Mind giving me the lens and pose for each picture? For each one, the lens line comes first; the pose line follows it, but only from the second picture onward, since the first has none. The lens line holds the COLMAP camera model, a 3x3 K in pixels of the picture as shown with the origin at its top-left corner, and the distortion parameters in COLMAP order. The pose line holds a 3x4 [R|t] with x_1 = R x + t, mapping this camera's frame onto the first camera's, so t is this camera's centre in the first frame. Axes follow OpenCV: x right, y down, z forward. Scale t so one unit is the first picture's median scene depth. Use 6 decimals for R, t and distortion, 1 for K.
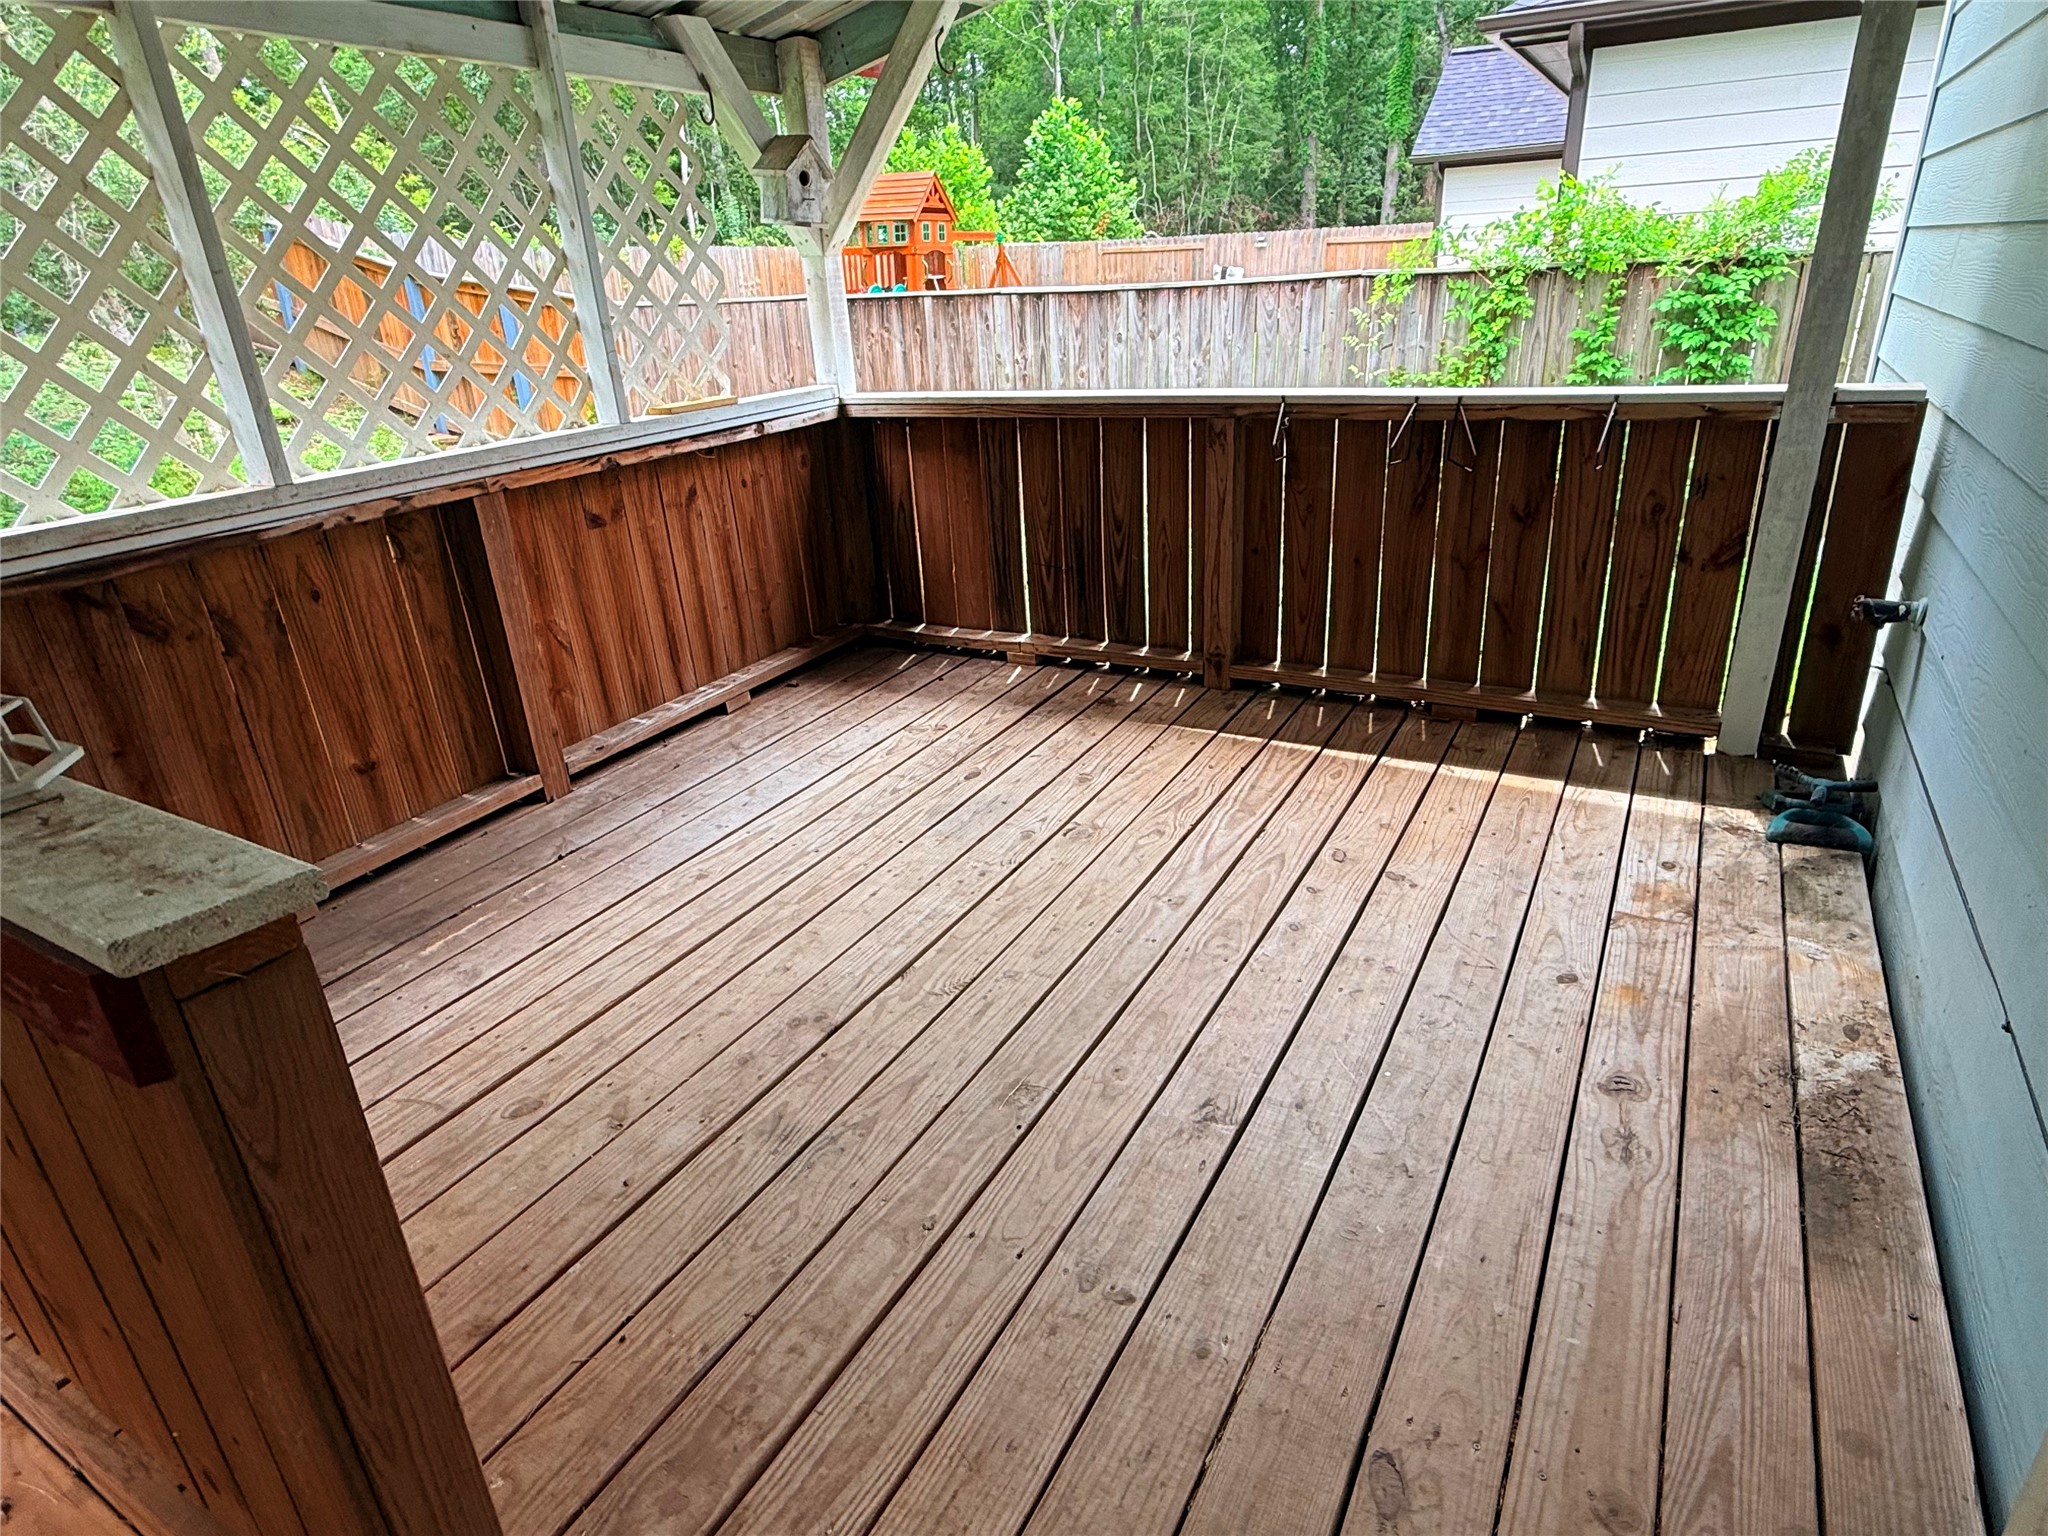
lens RADIAL K [[1143.7, 0, 1024.0], [0, 1143.7, 768.0], [0, 0, 1]] dist [-0.001222, -0.000061]
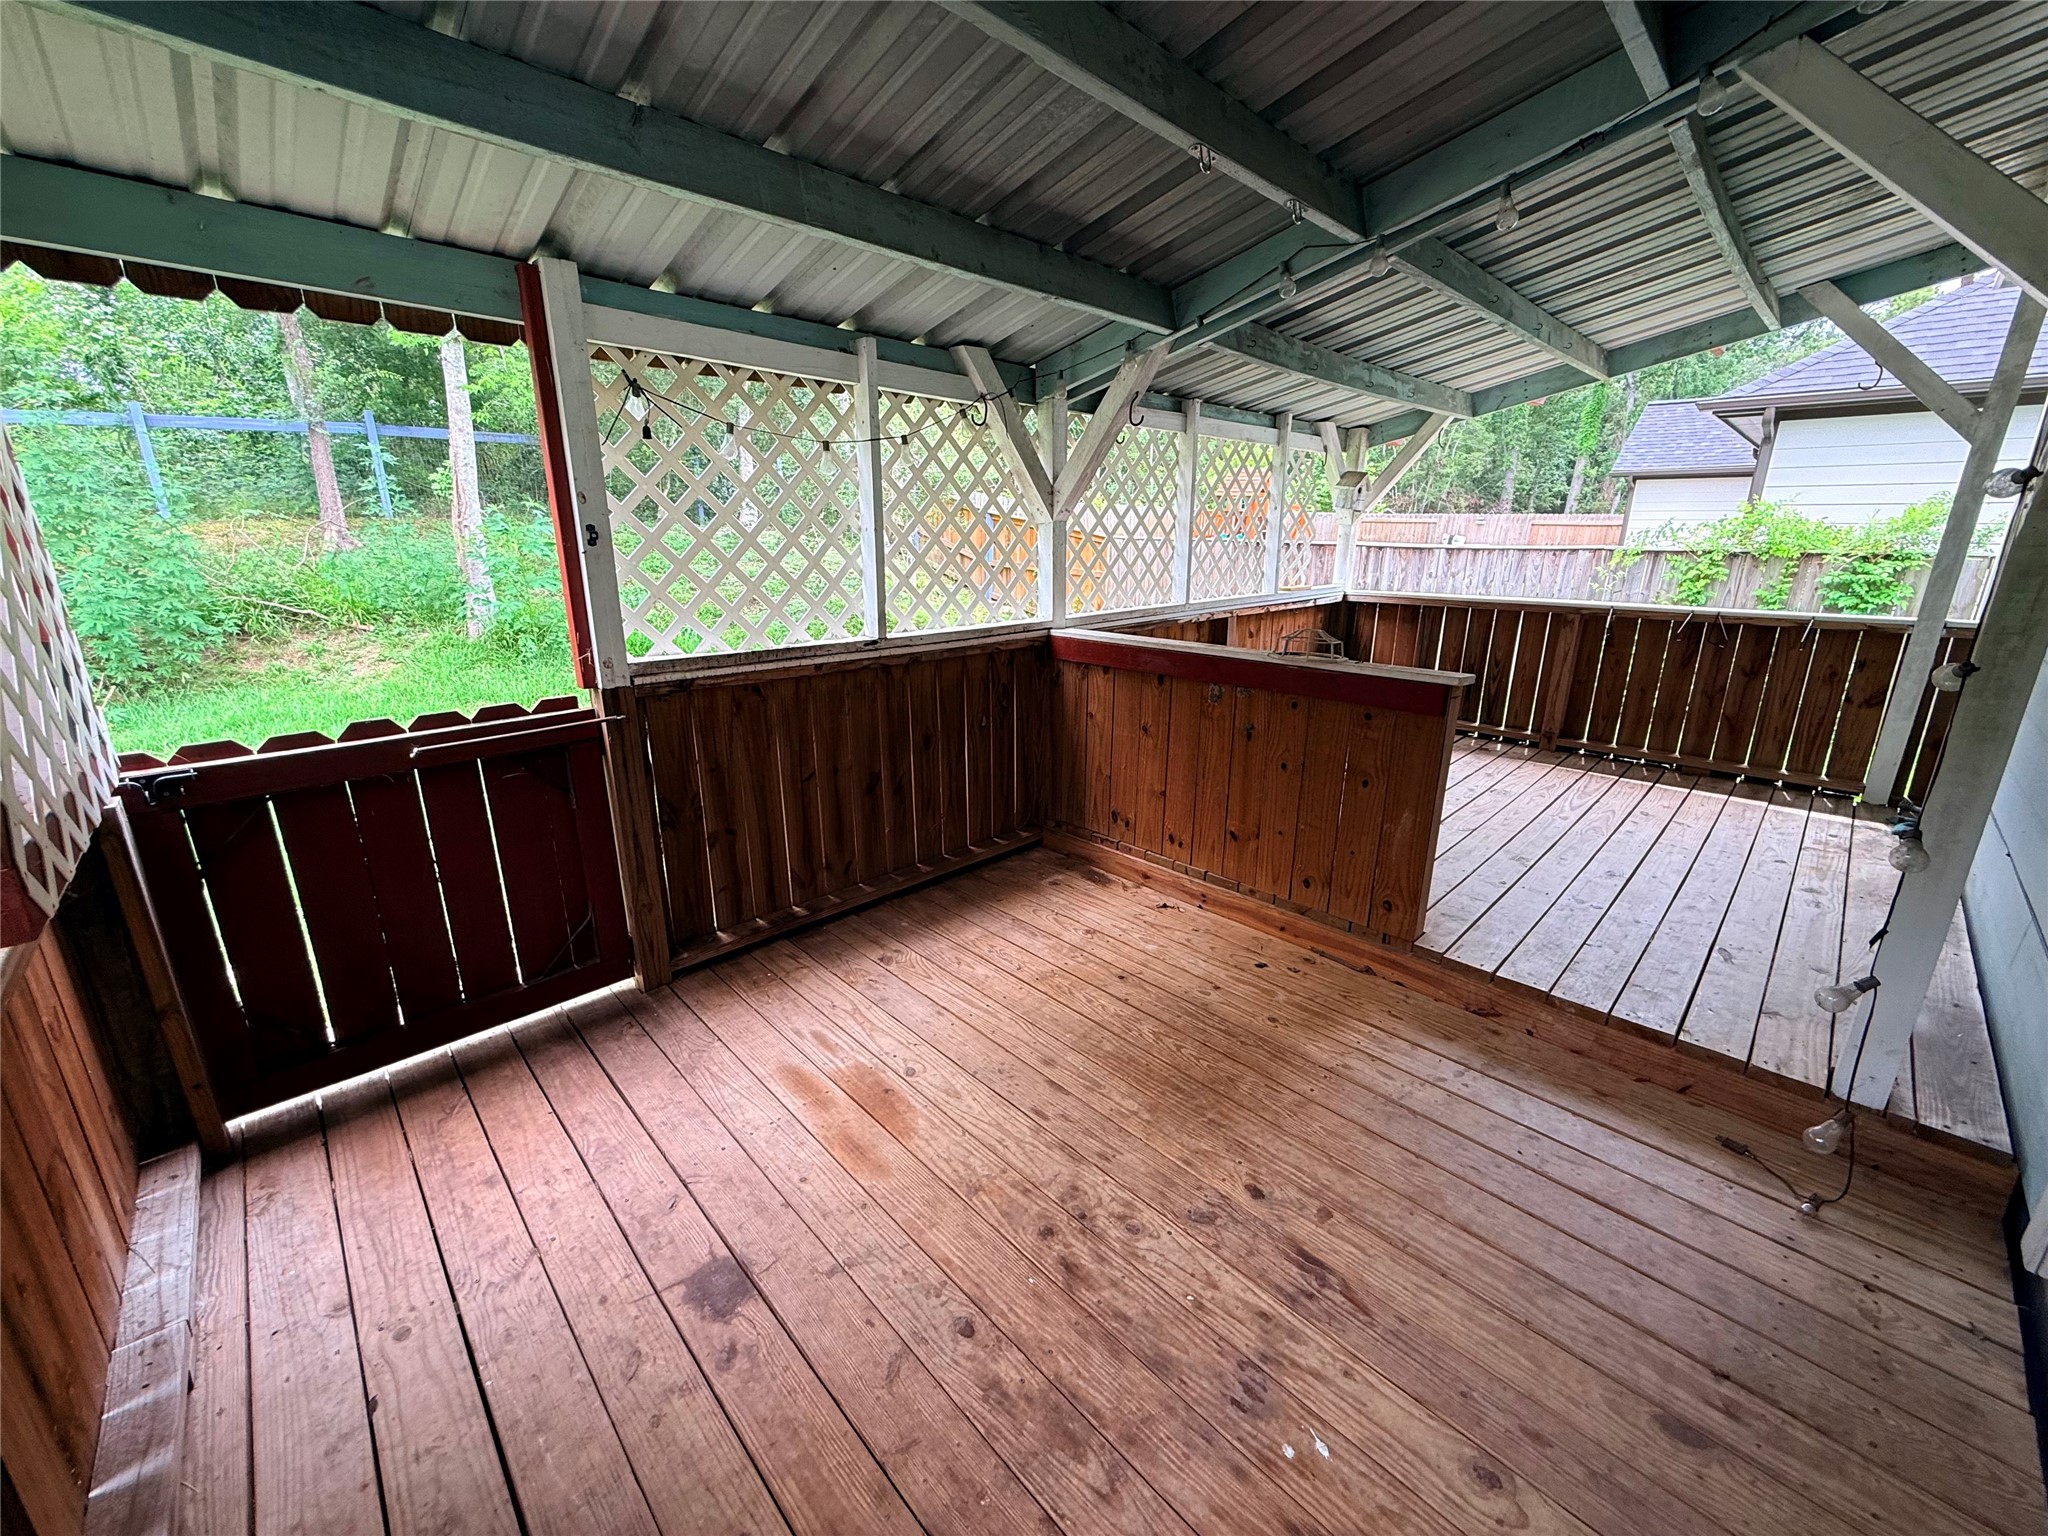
lens RADIAL K [[805.9, 0, 1024.0], [0, 805.9, 768.0], [0, 0, 1]] dist [-0.000227, -0.000297]
pose [[0.959946, 0.131616, -0.247346, -0.315150], [-0.158592, 0.983009, -0.092422, 0.210729], [0.230979, 0.127947, 0.964509, -0.480996]]
